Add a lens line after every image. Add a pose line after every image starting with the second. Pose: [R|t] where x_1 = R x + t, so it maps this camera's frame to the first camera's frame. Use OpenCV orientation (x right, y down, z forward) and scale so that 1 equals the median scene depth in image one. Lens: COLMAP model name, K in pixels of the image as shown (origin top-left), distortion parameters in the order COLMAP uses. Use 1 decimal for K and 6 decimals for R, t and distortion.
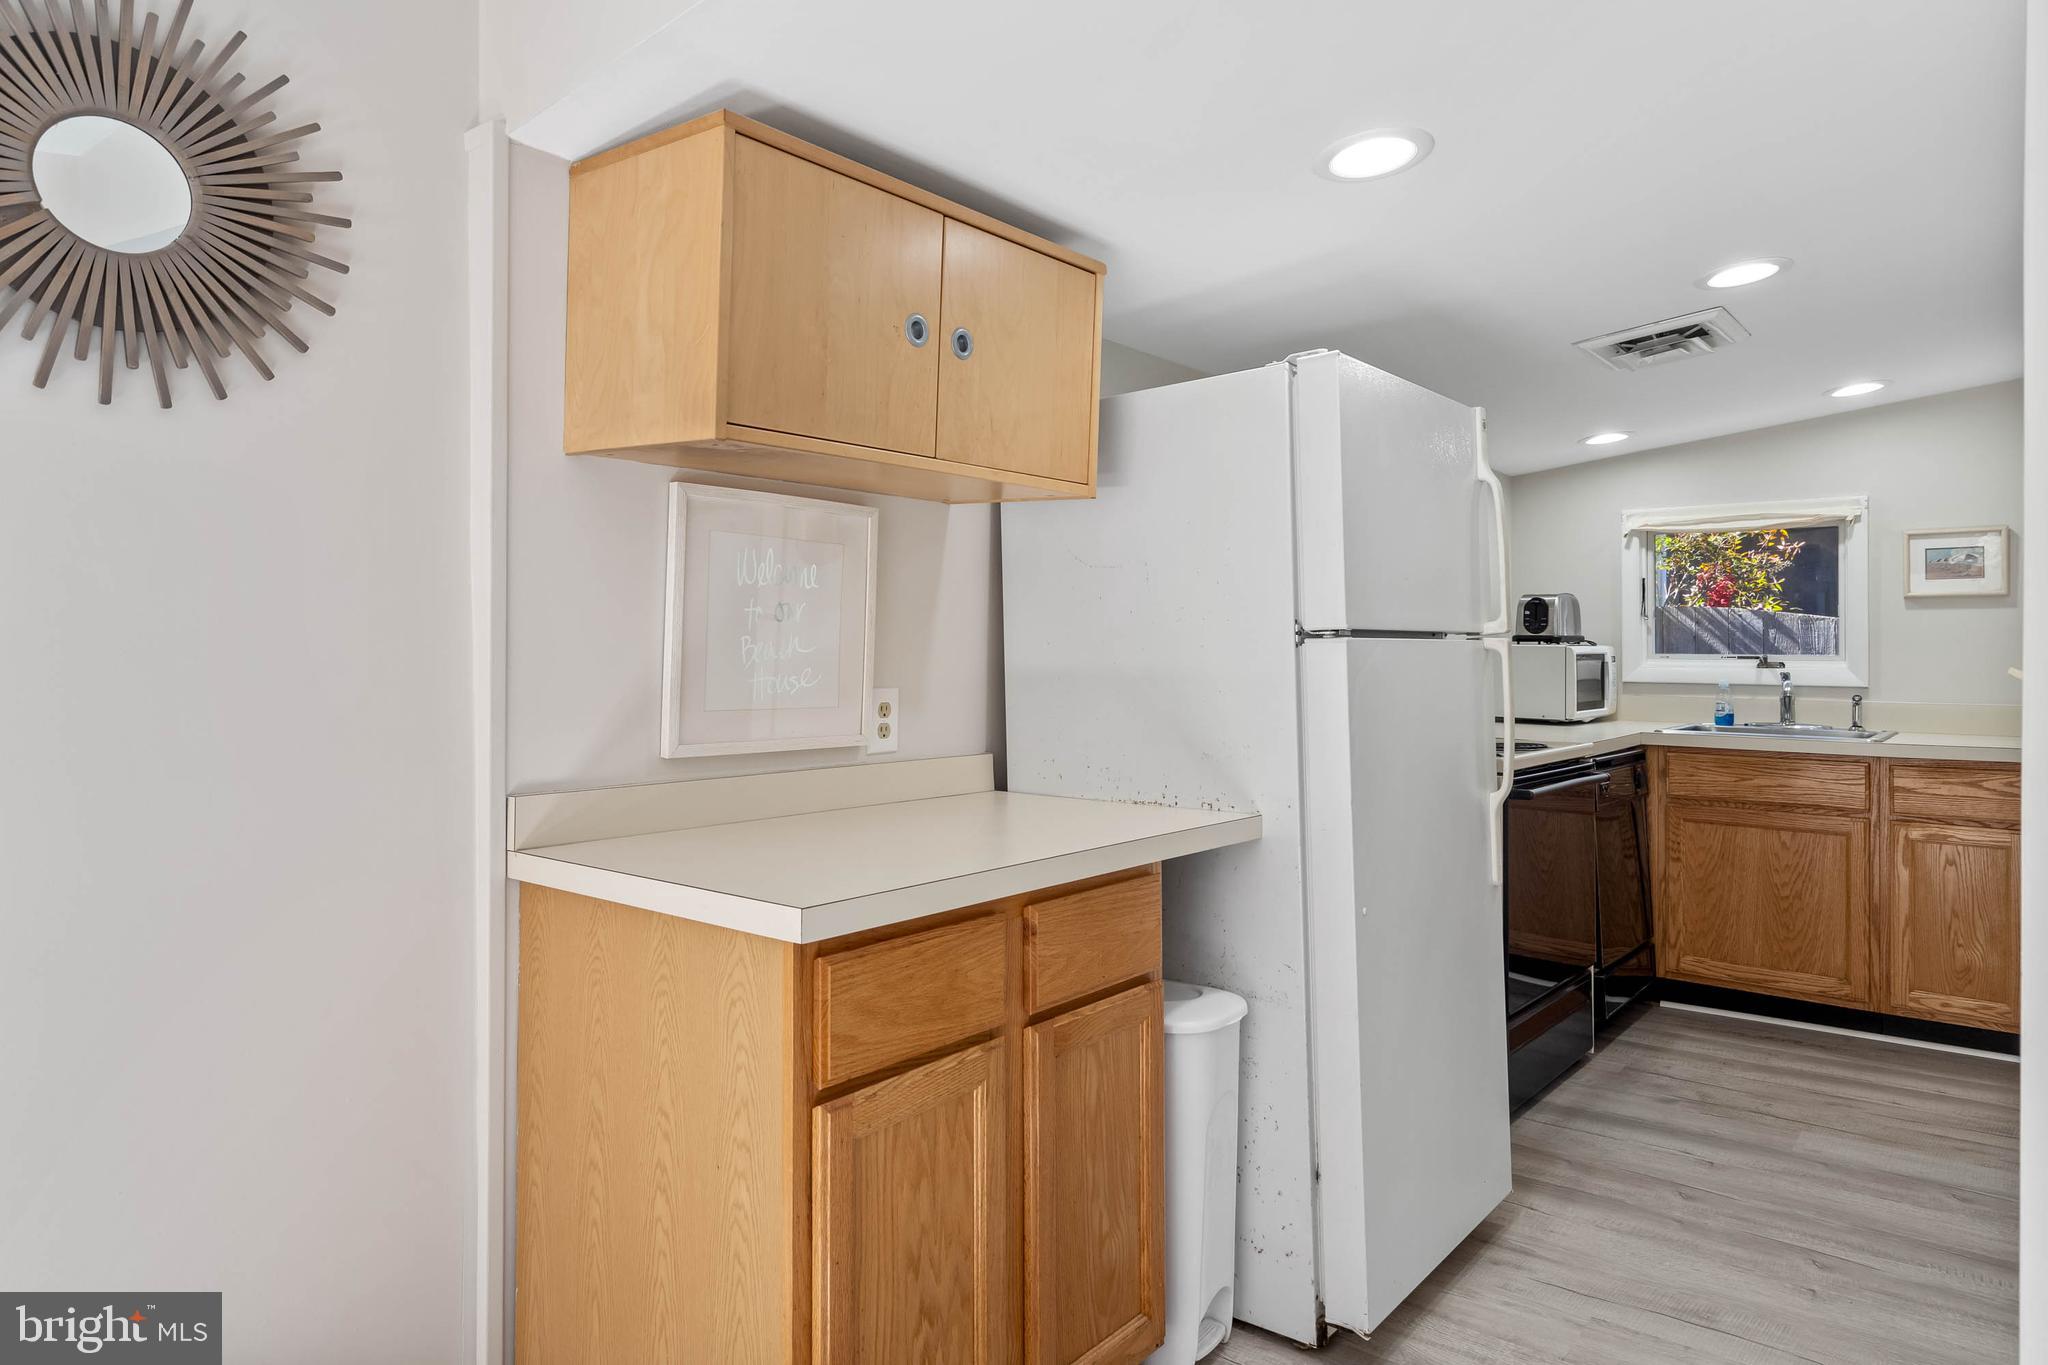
lens RADIAL K [[1241.7, 0, 1020.2], [0, 1241.7, 636.8], [0, 0, 1]] dist [0.004485, 0.000992]
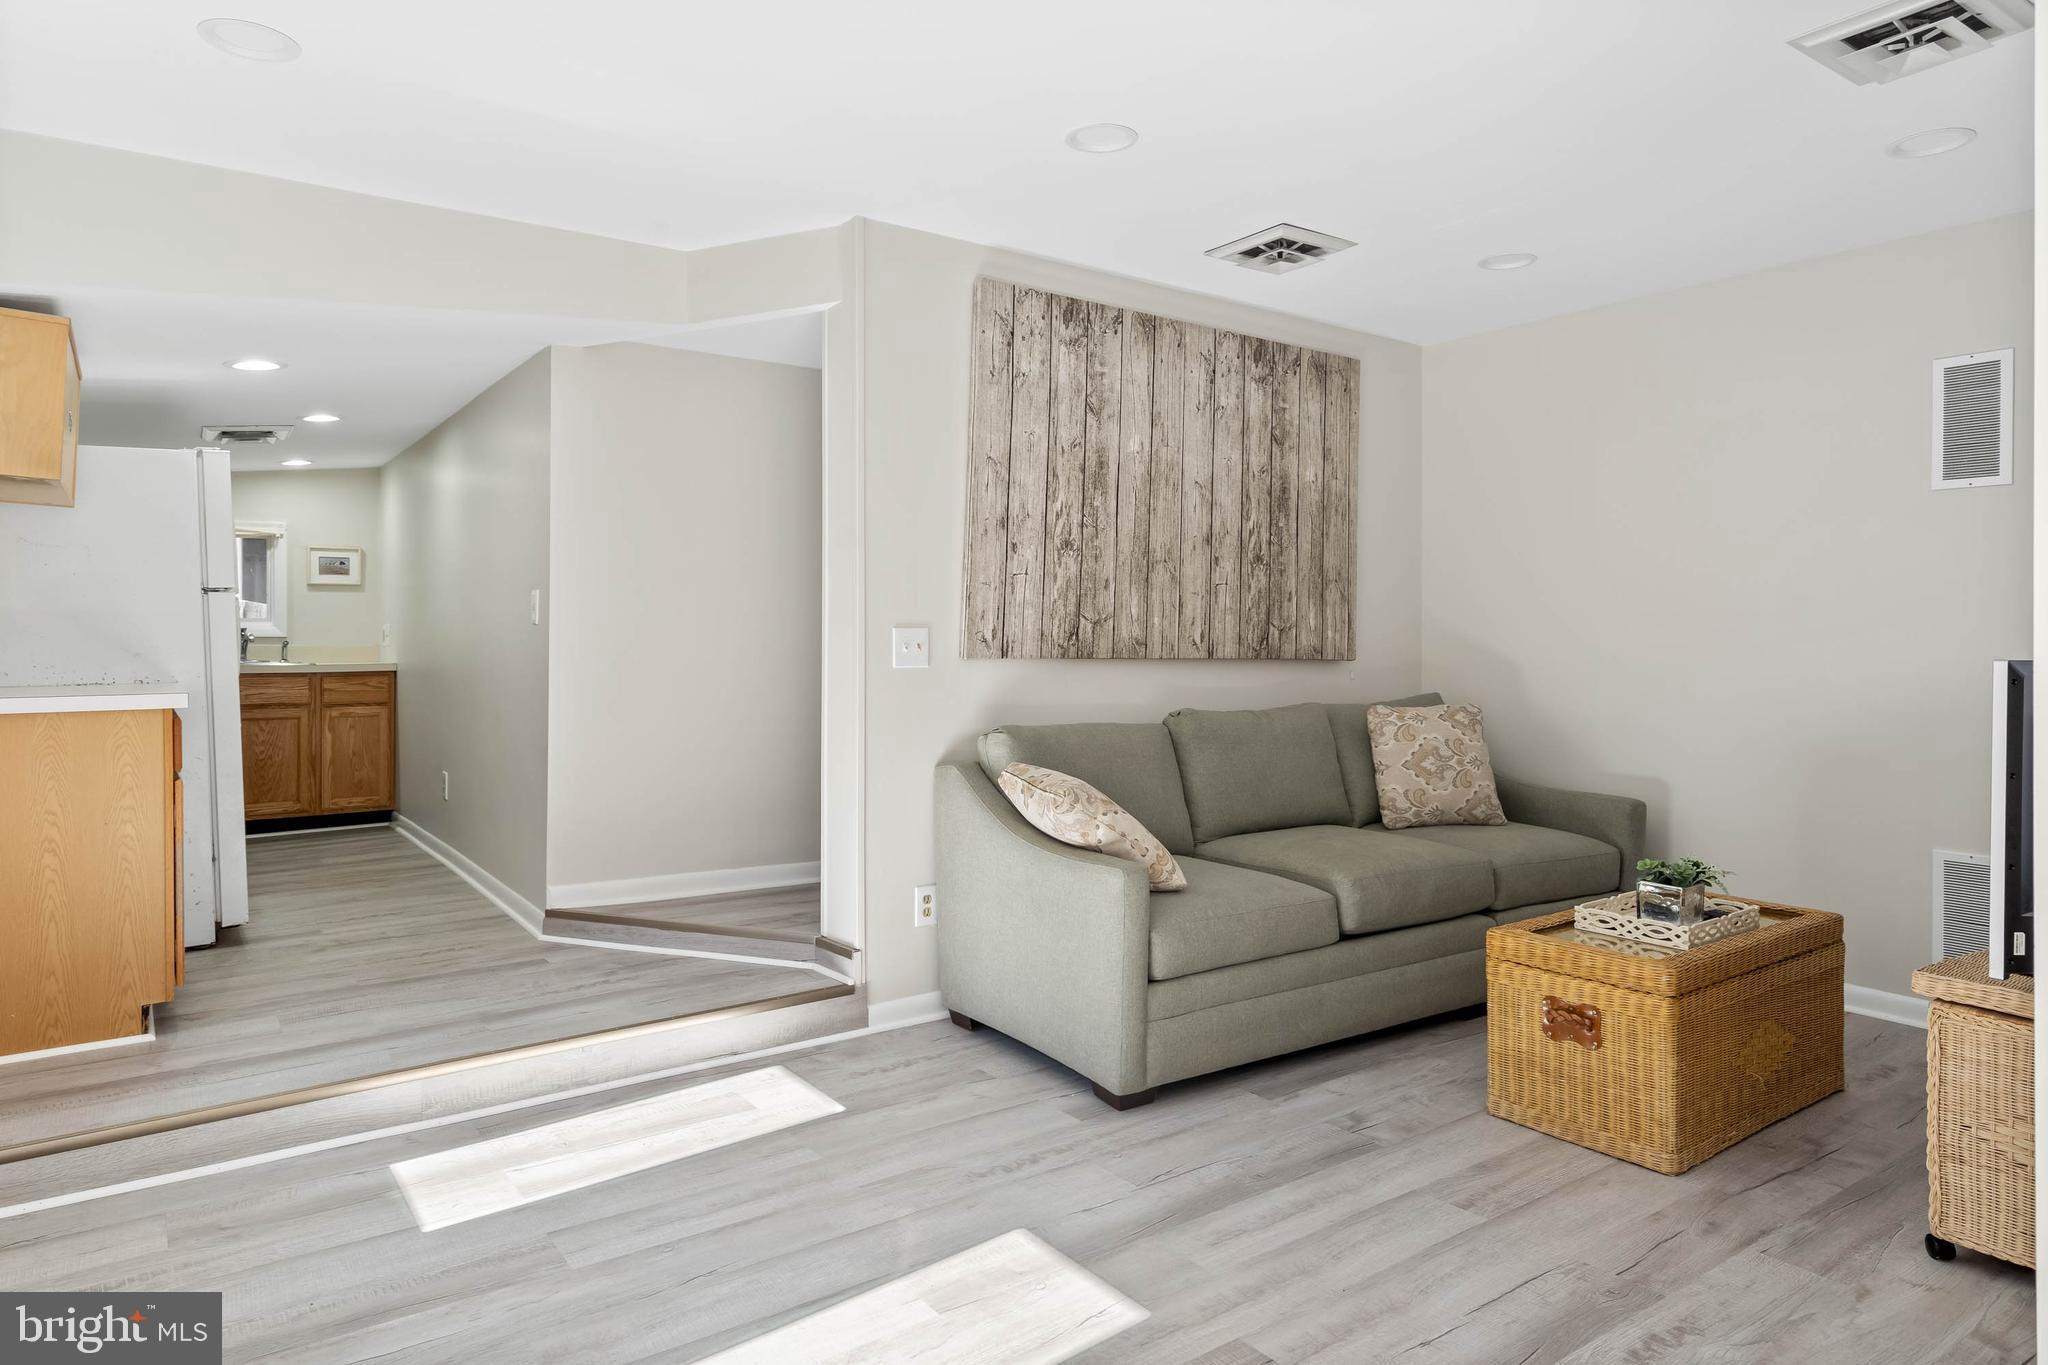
lens RADIAL K [[1241.7, 0, 1027.0], [0, 1241.7, 641.3], [0, 0, 1]] dist [0.004485, 0.000992]
pose [[0.255429, -0.002970, 0.966823, -0.706848], [-0.008106, 0.999954, 0.005213, 0.030822], [-0.966794, -0.009169, 0.255393, -0.403655]]
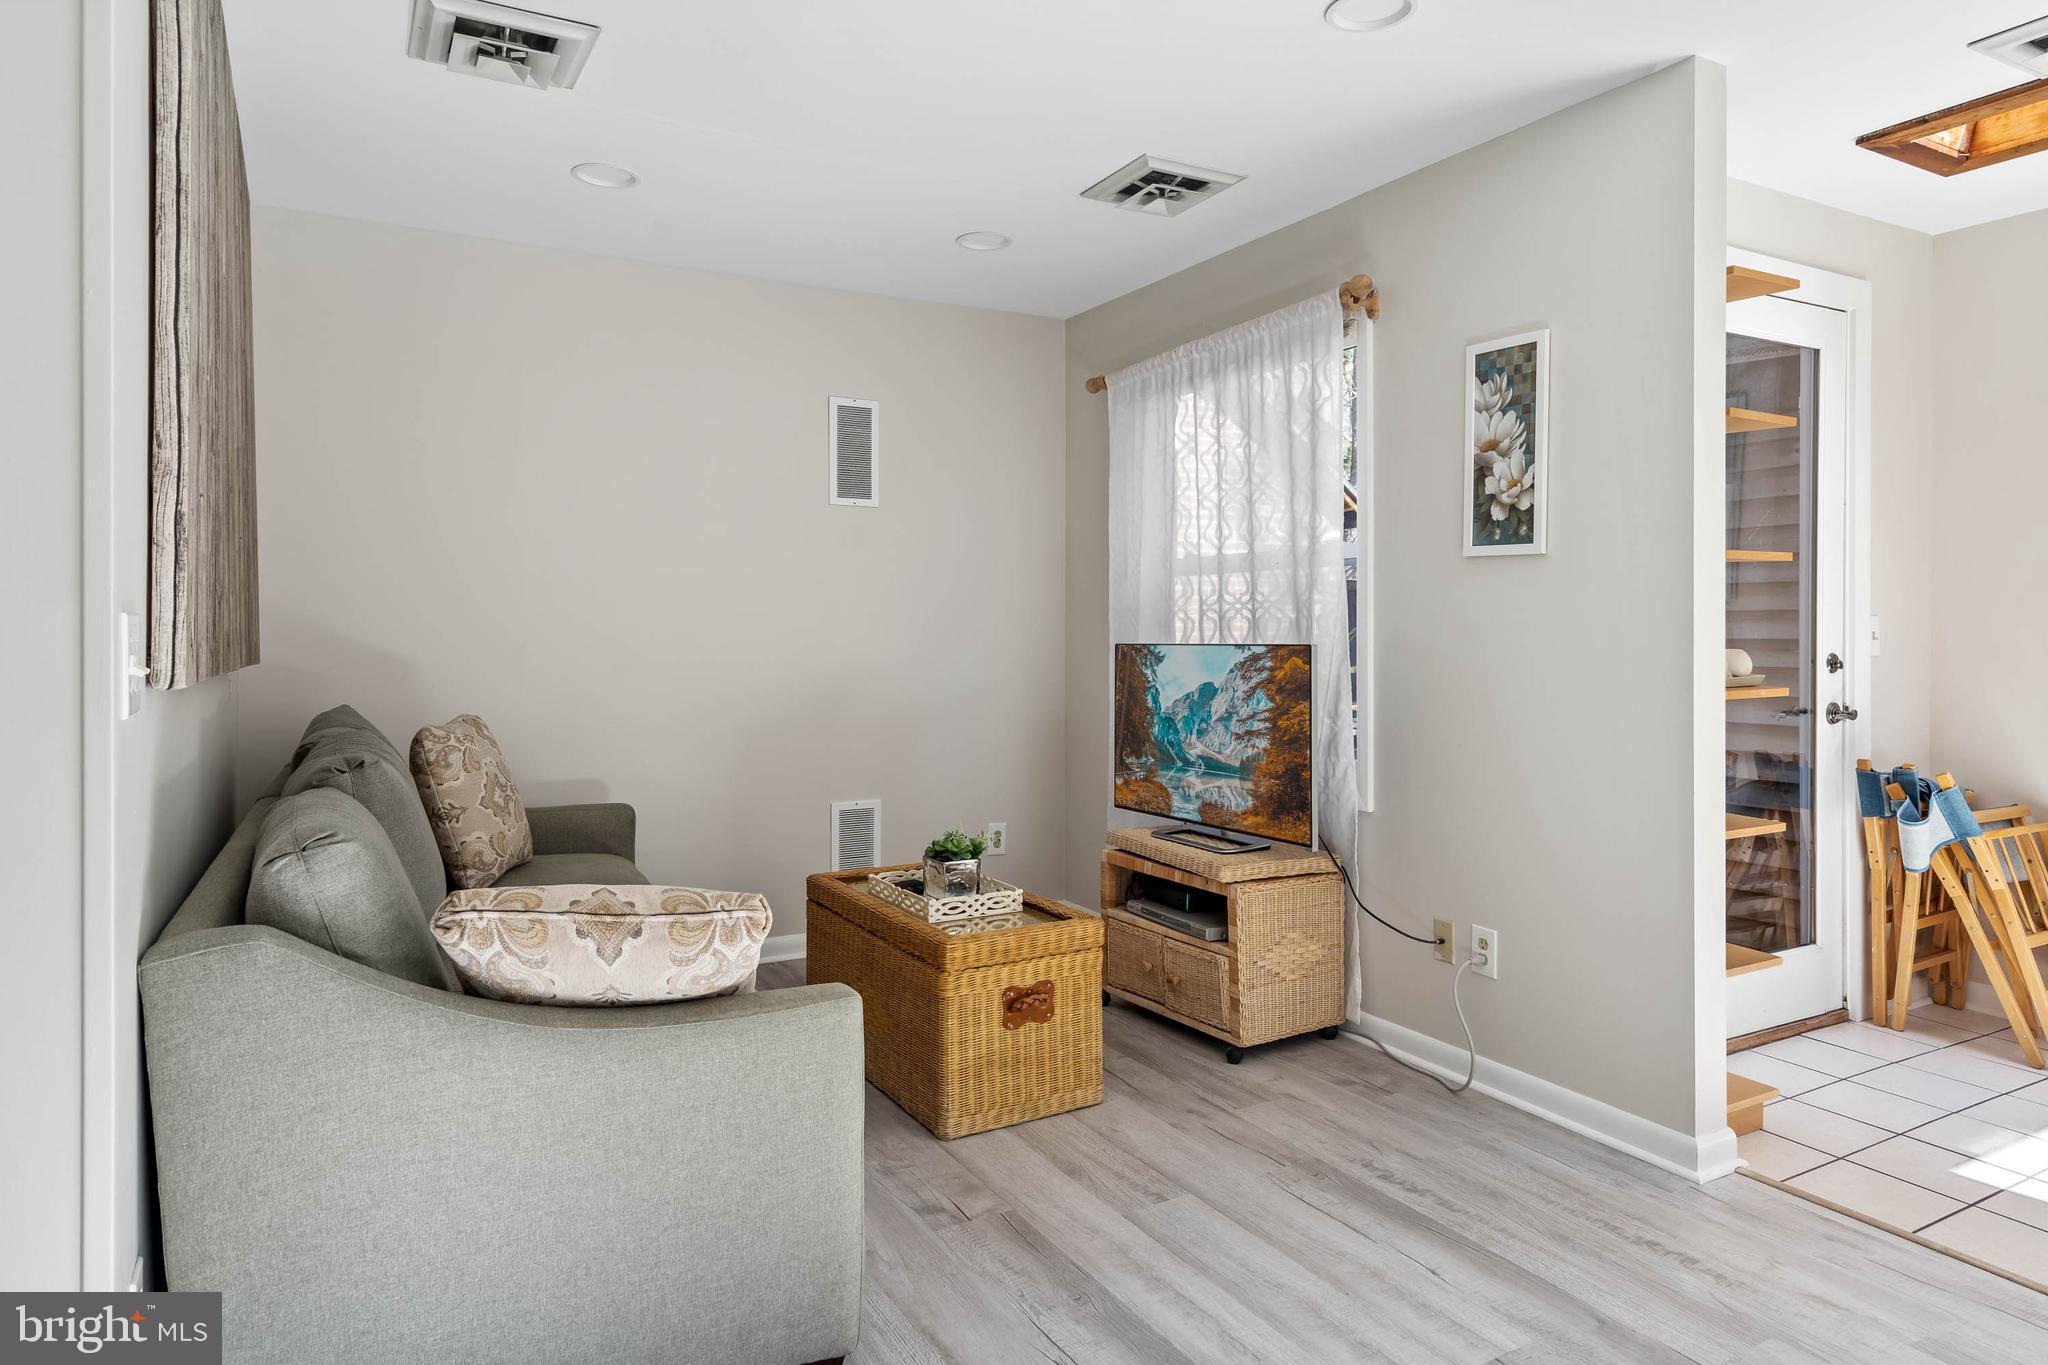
lens RADIAL K [[1241.7, 0, 1039.7], [0, 1241.7, 639.2], [0, 0, 1]] dist [0.004485, 0.000992]
pose [[-0.937621, -0.004519, 0.347629, 0.827144], [-0.003566, 0.999988, 0.003381, 0.037951], [-0.347640, 0.001930, -0.937626, 1.283995]]
